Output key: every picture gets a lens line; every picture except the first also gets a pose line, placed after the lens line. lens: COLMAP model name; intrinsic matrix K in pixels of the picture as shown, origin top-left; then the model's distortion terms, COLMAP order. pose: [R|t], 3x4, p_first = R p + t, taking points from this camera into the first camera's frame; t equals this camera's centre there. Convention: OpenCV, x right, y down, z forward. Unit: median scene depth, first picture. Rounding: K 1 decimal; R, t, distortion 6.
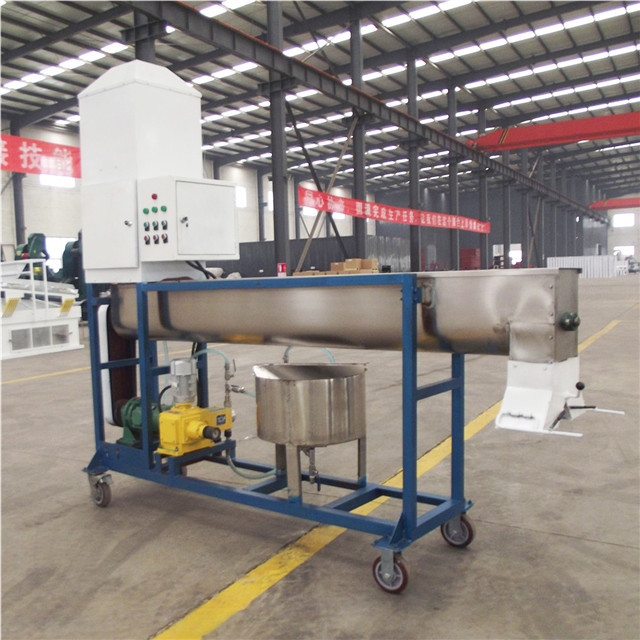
lens RADIAL K [[723.1, 0, 285.6], [0, 723.1, 317.2], [0, 0, 1]] dist [-0.009142, 0.003950]
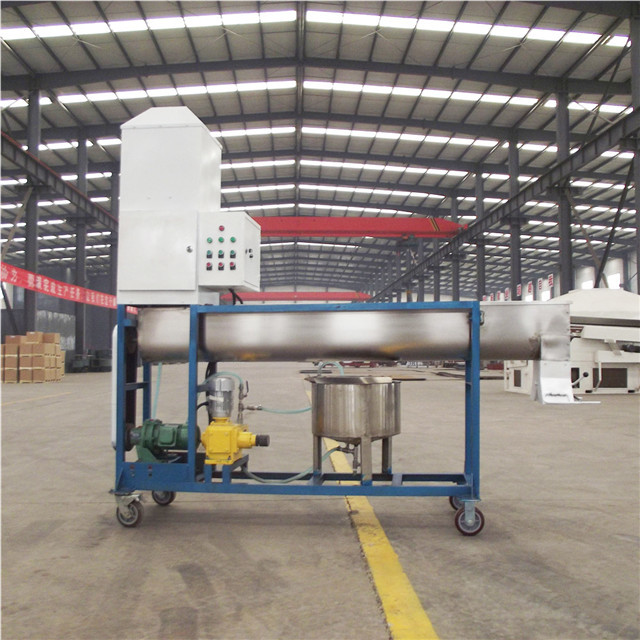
lens RADIAL K [[734.0, 0, 320.0], [0, 734.0, 320.0], [0, 0, 1]] dist [-0.020009, -0.004389]
pose [[0.844672, 0.050630, 0.532884, -0.621724], [0.011764, 0.993520, -0.113044, 0.099990], [-0.535155, 0.101754, 0.838603, -0.021110]]
